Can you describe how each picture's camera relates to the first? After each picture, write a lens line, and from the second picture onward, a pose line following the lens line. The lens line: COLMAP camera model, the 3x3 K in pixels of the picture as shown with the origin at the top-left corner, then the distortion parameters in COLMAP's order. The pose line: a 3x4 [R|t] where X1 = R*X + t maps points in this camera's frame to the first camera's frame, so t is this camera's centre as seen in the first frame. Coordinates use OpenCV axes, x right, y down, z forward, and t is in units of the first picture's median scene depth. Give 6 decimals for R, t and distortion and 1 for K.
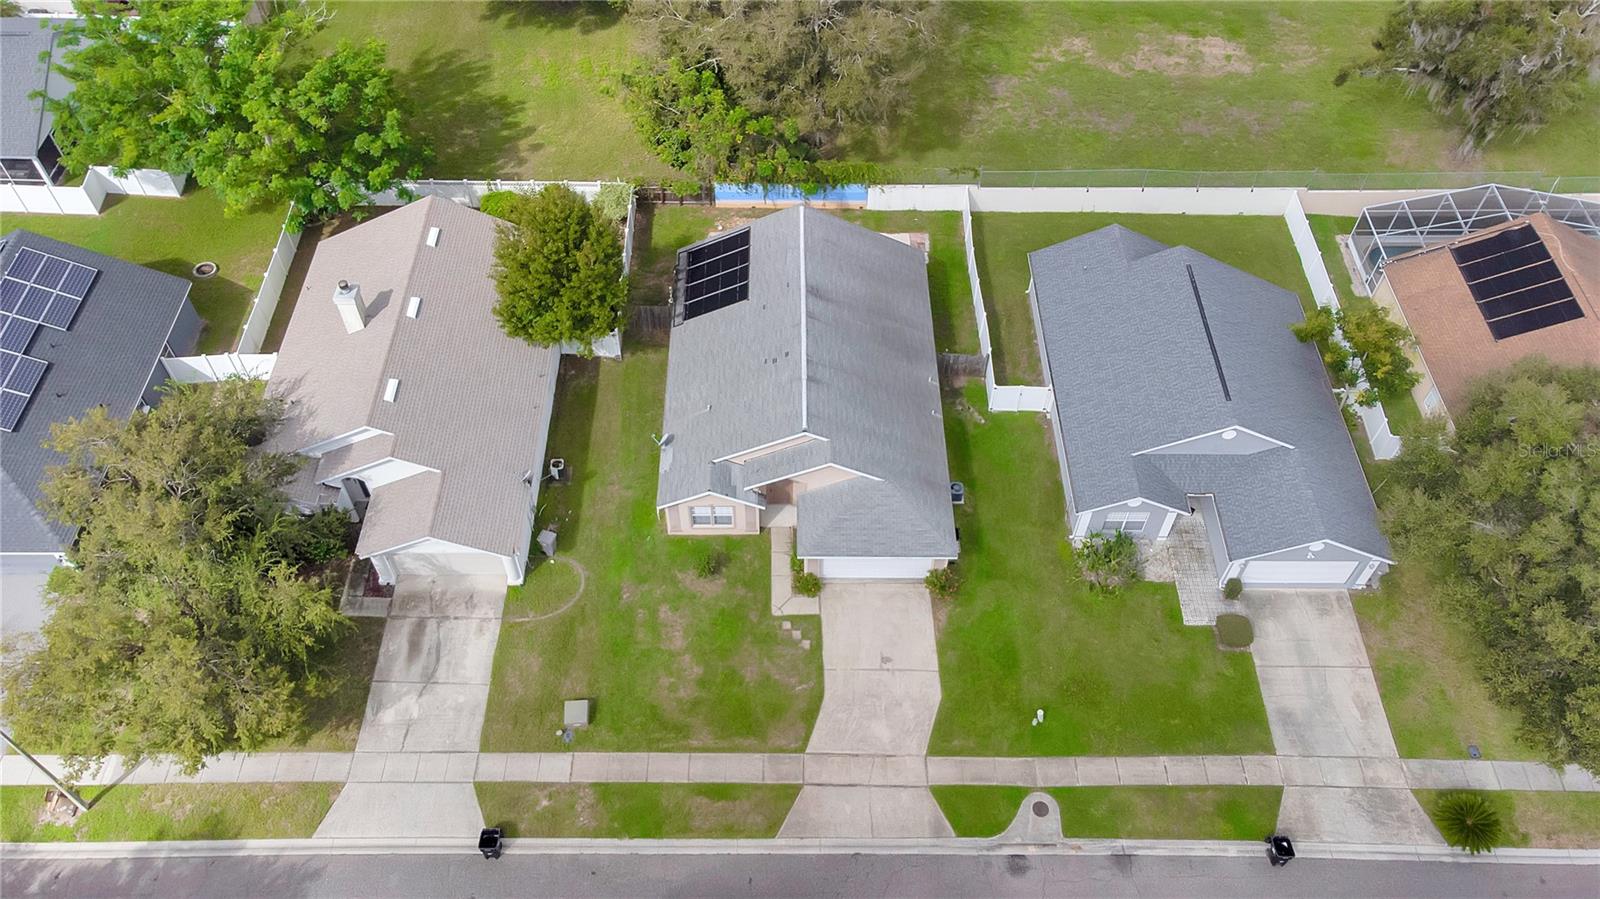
lens RADIAL K [[1194.8, 0, 805.8], [0, 1194.8, 447.3], [0, 0, 1]] dist [0.041148, 0.013346]
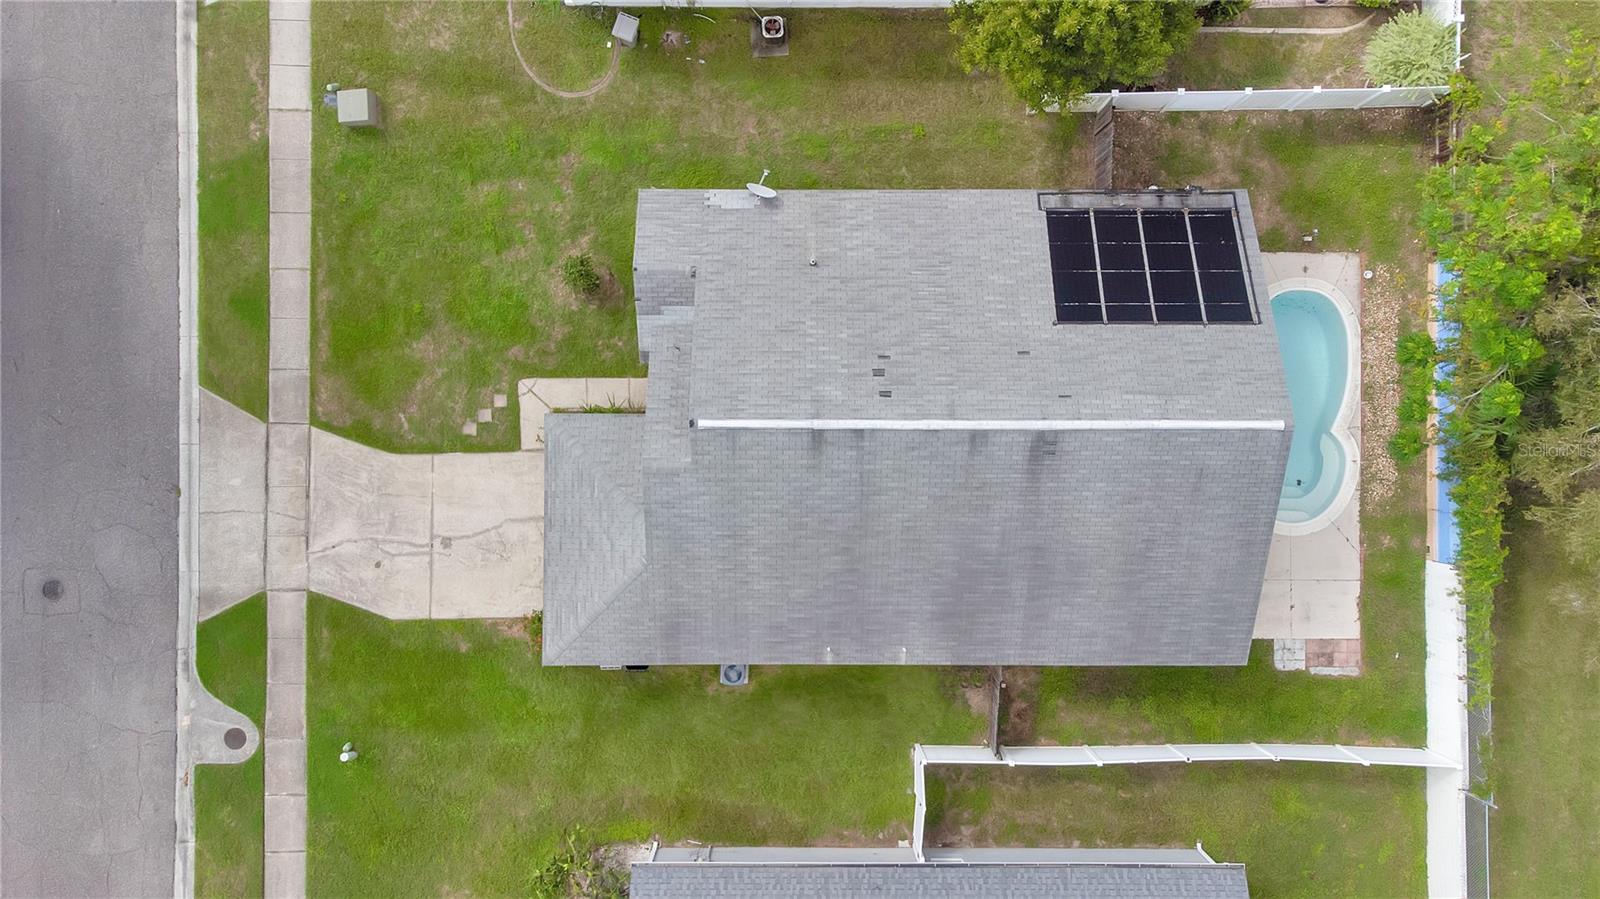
lens RADIAL K [[1194.8, 0, 795.2], [0, 1194.8, 433.6], [0, 0, 1]] dist [0.041148, 0.013346]
pose [[-0.012626, 0.999658, -0.022884, 0.015901], [-0.786668, 0.004197, 0.617362, -0.398091], [0.617247, 0.025797, 0.786346, 0.556955]]
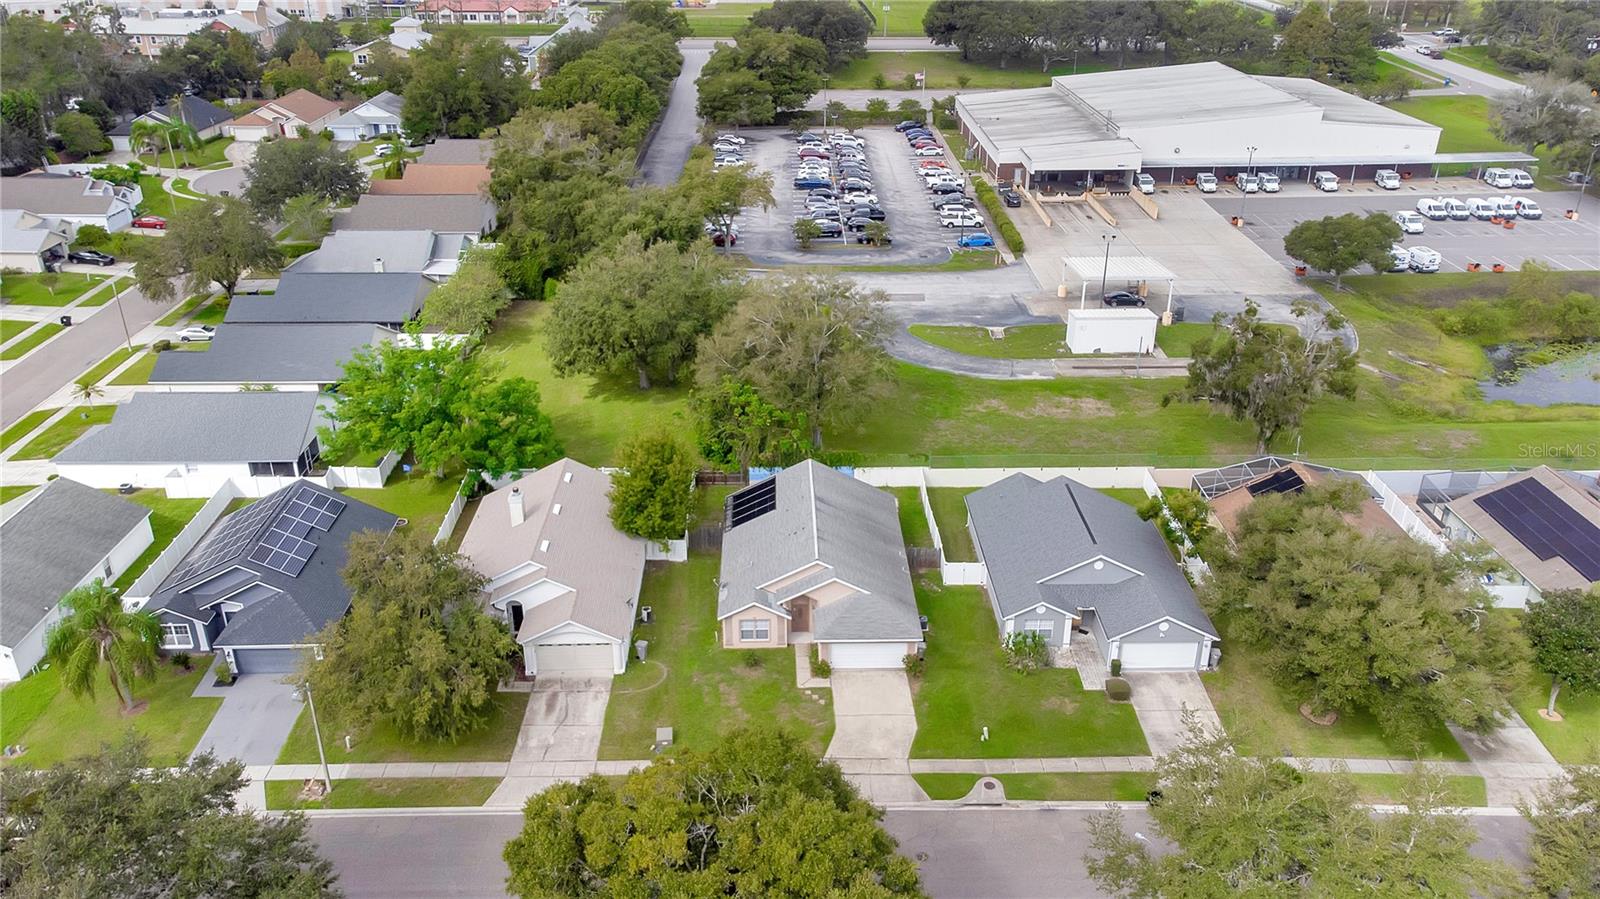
lens RADIAL K [[1194.8, 0, 807.8], [0, 1194.8, 450.8], [0, 0, 1]] dist [0.041148, 0.013346]
pose [[0.999723, -0.020986, 0.010619, -0.024995], [0.023515, 0.901472, -0.432198, 0.500248], [-0.000503, 0.432328, 0.901716, -0.415212]]
